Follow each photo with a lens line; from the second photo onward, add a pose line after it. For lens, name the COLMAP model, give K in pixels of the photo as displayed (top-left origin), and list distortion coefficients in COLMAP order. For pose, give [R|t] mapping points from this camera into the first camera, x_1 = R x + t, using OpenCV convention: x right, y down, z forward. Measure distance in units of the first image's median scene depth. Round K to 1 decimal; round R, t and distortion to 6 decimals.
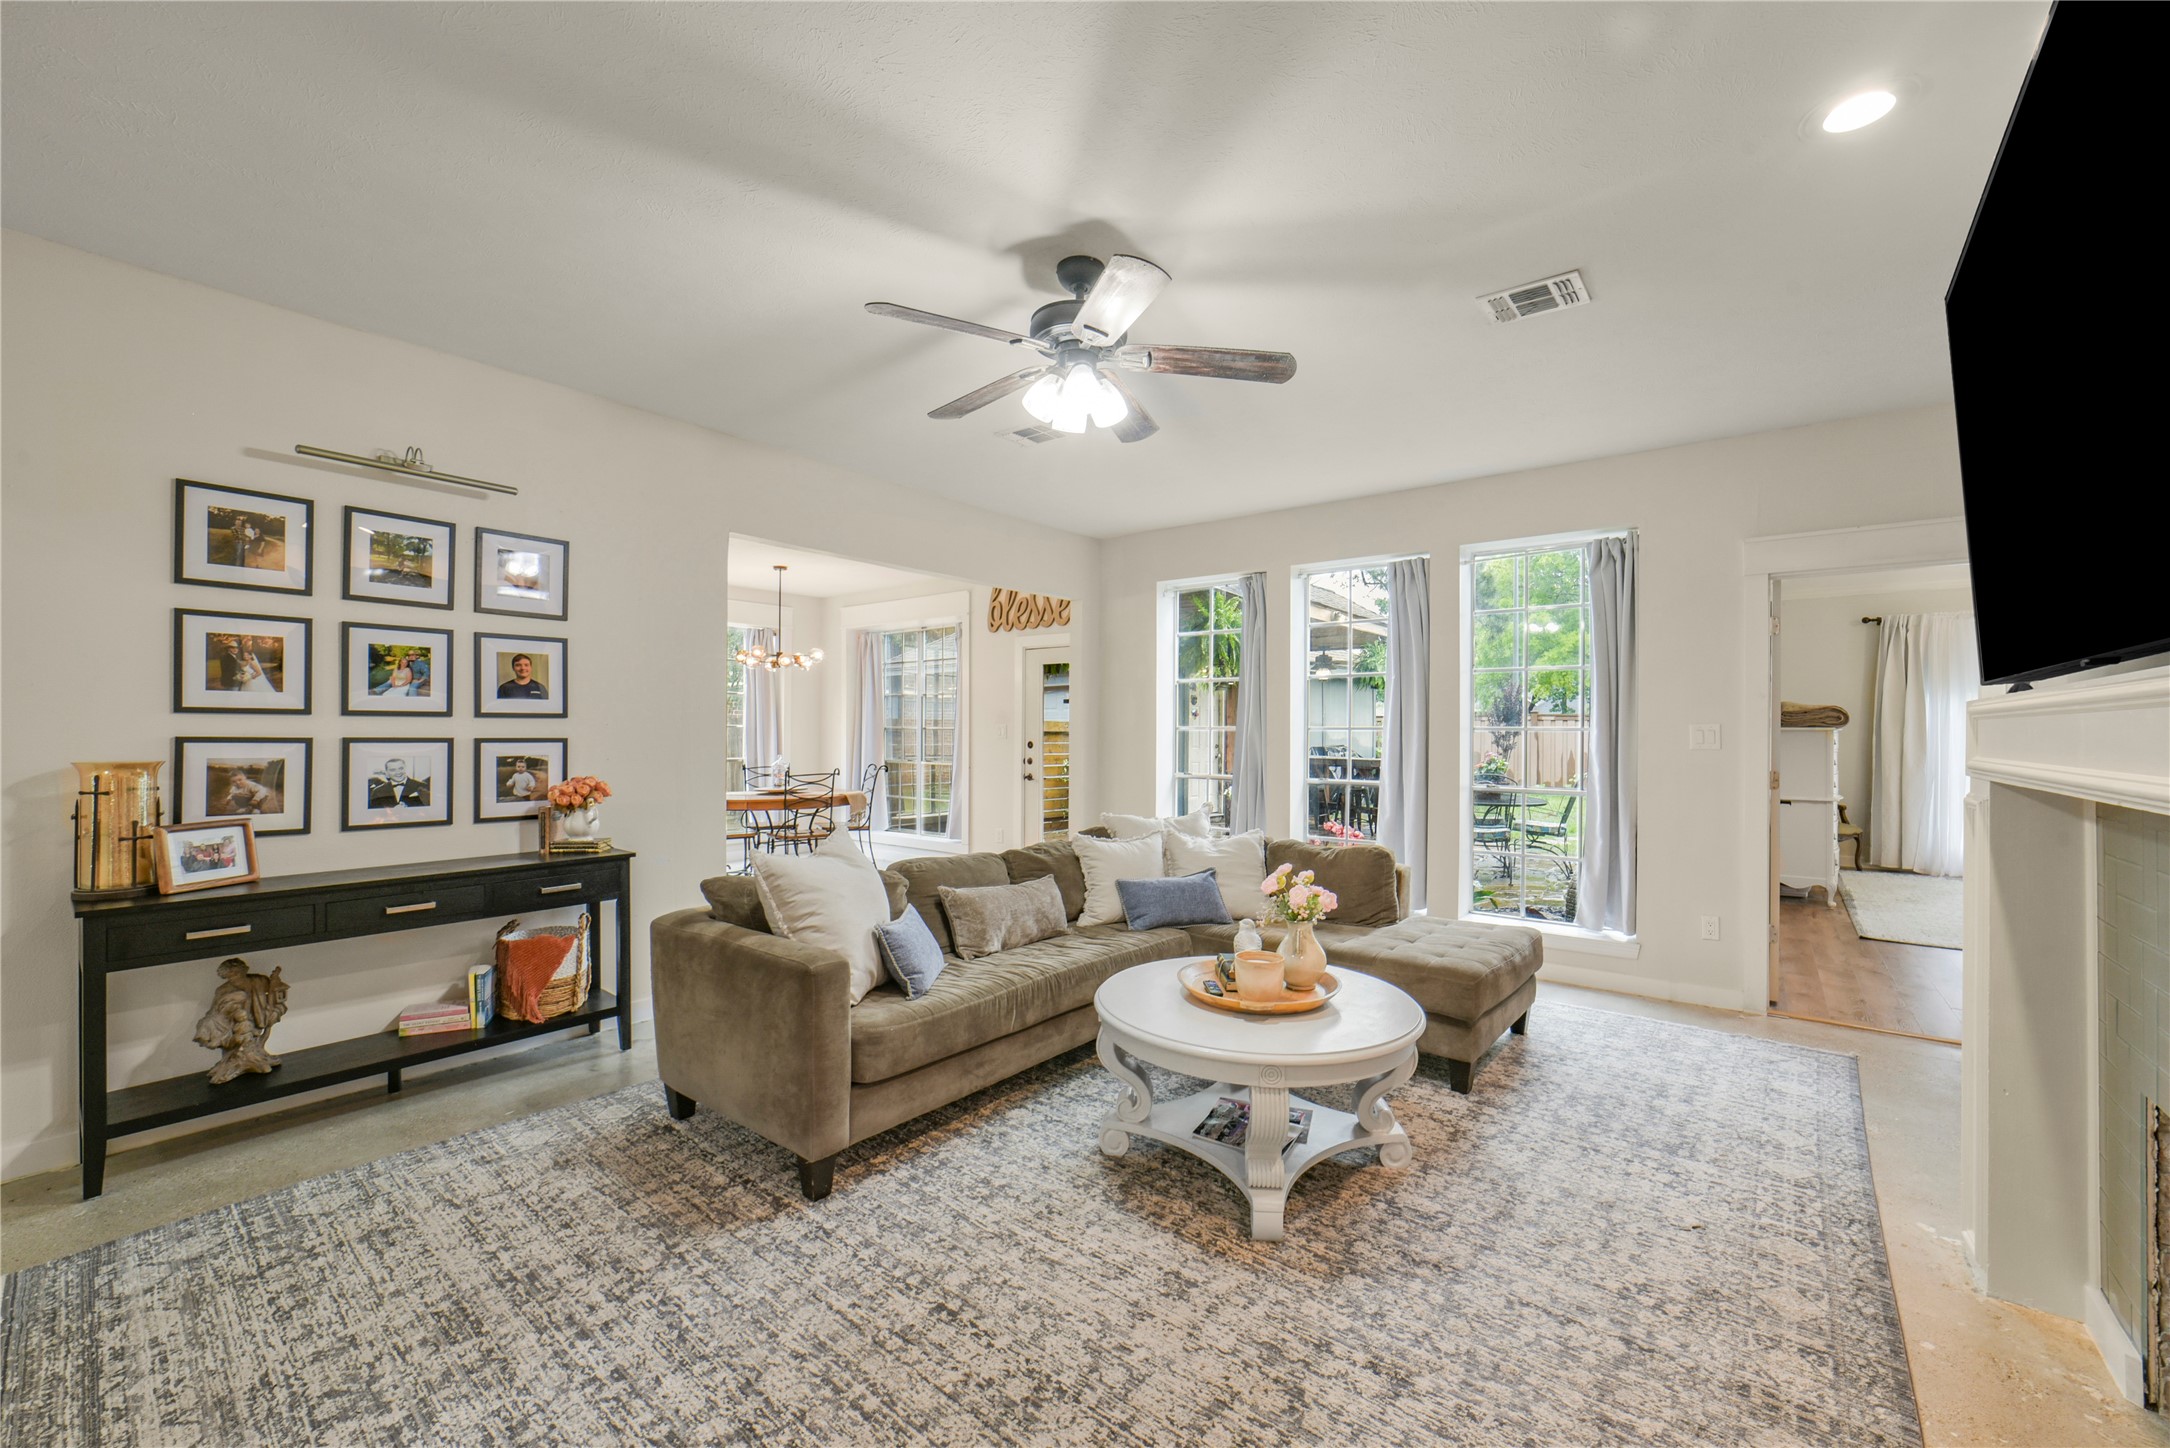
lens RADIAL K [[859.1, 0, 1106.8], [0, 859.1, 731.8], [0, 0, 1]] dist [-0.032195, 0.009518]
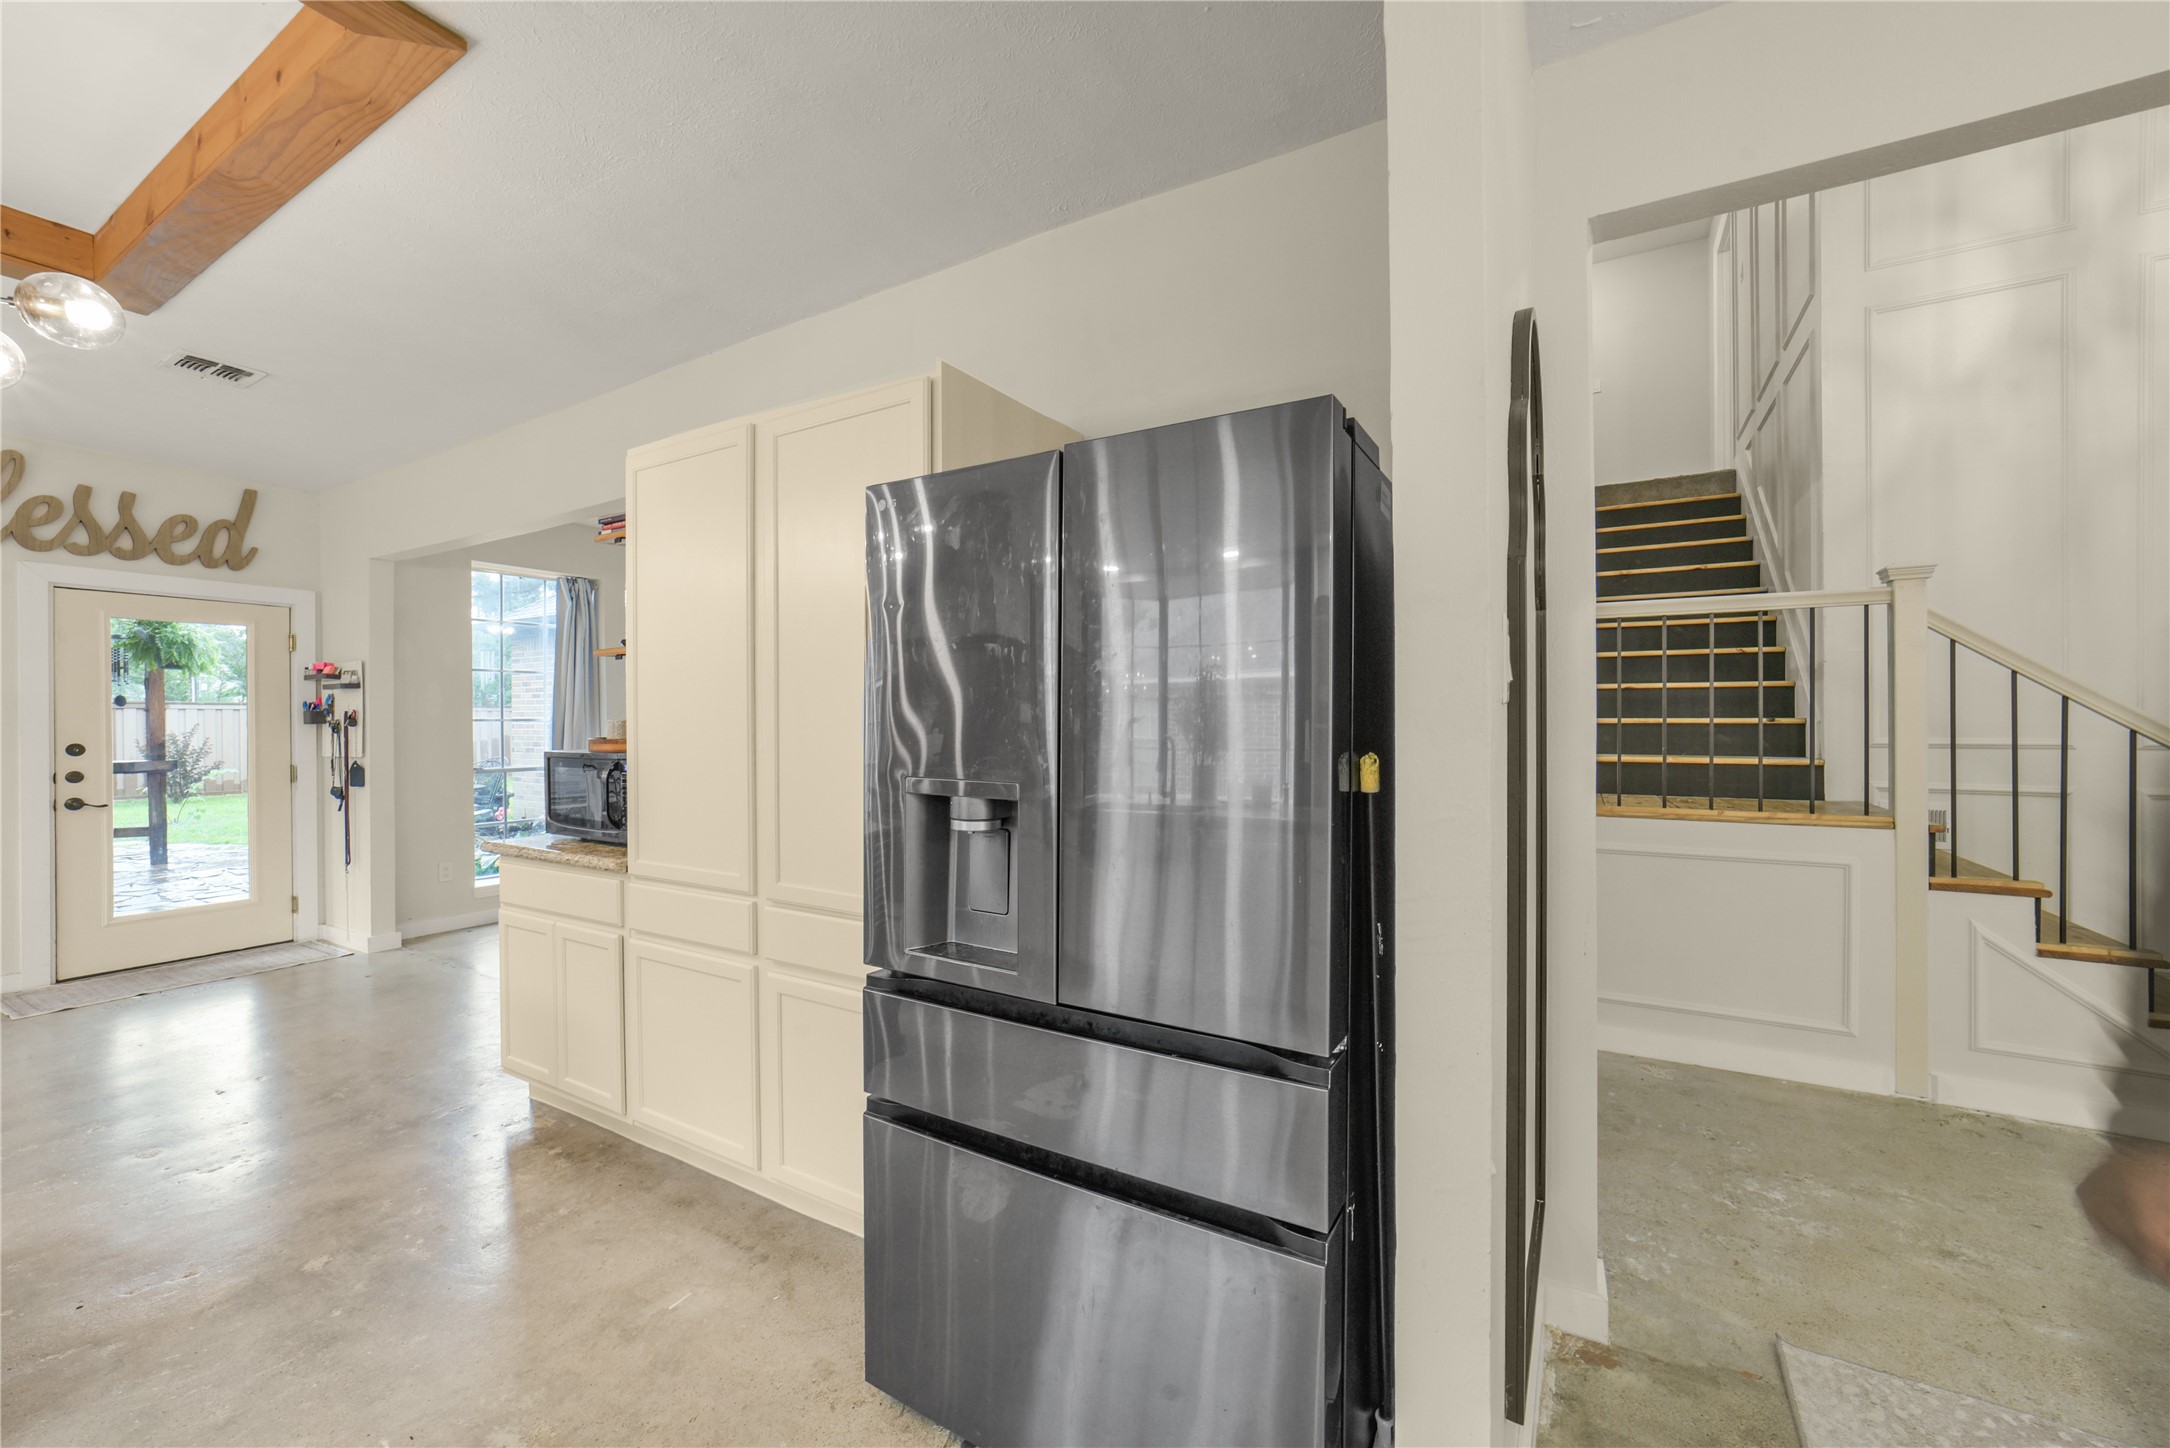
lens RADIAL K [[851.2, 0, 1098.1], [0, 851.2, 723.1], [0, 0, 1]] dist [-0.024697, 0.009010]
pose [[-0.136399, -0.009316, 0.990610, -2.177563], [0.004369, 0.999940, 0.010005, -0.016757], [-0.990644, 0.005692, -0.136350, 1.099428]]
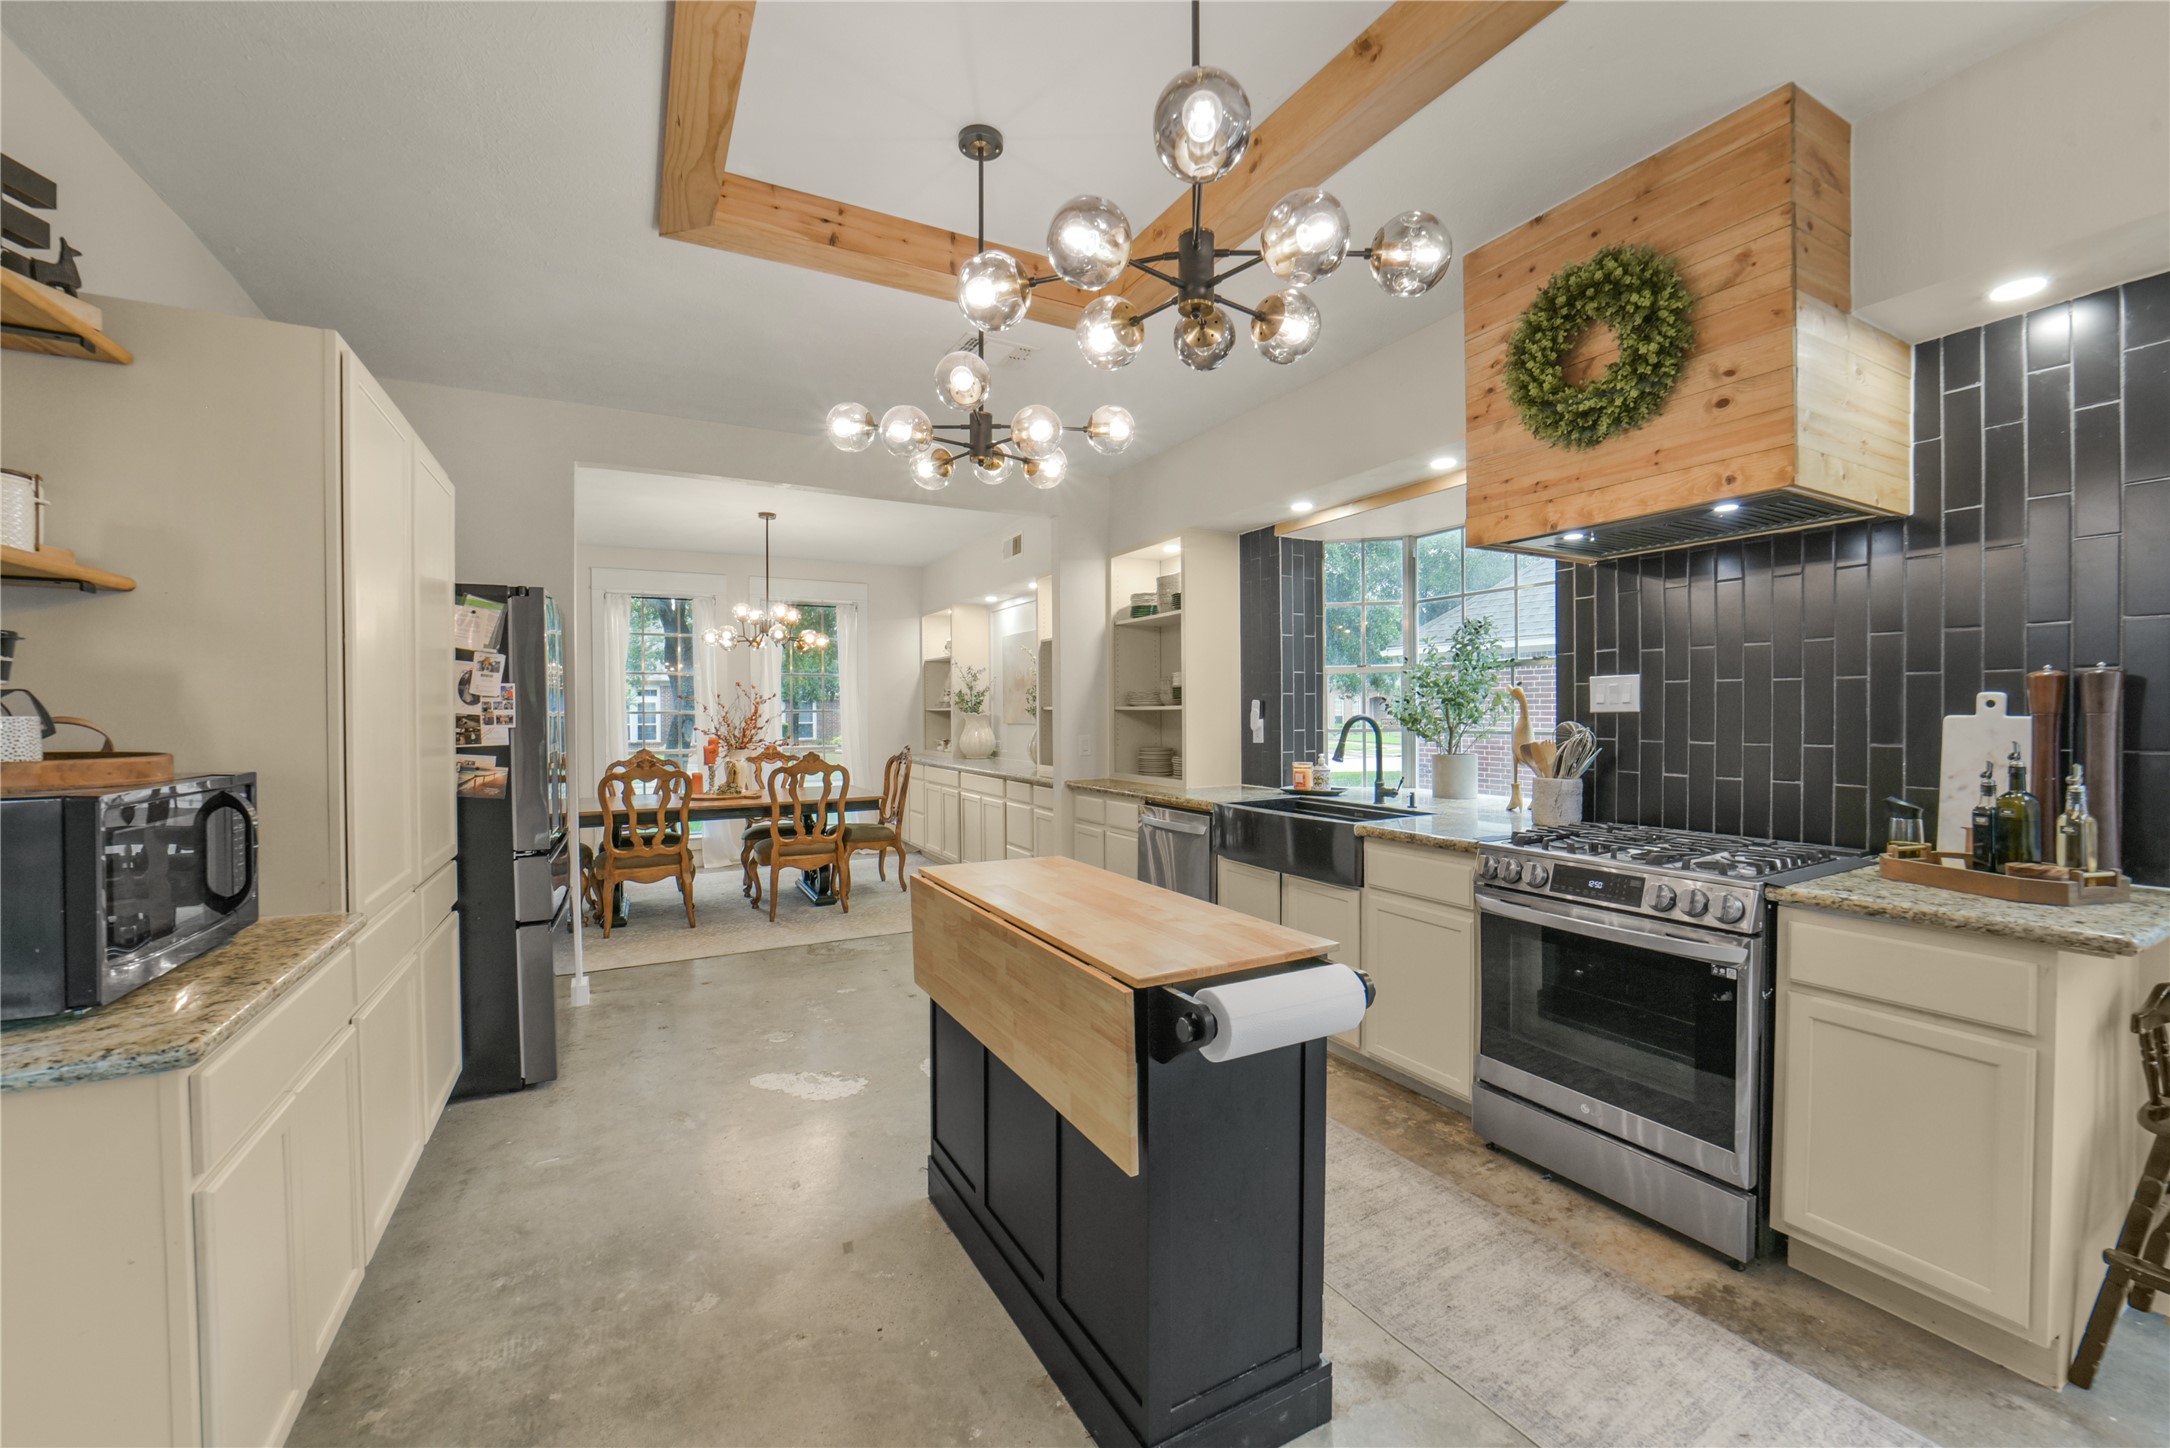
lens RADIAL K [[863.9, 0, 1095.5], [0, 863.9, 723.8], [0, 0, 1]] dist [-0.039499, 0.008840]
pose [[-0.400061, 0.010695, -0.916426, -0.766149], [0.002603, 0.999941, 0.010533, -0.012294], [0.916485, 0.001828, -0.400065, 2.329918]]
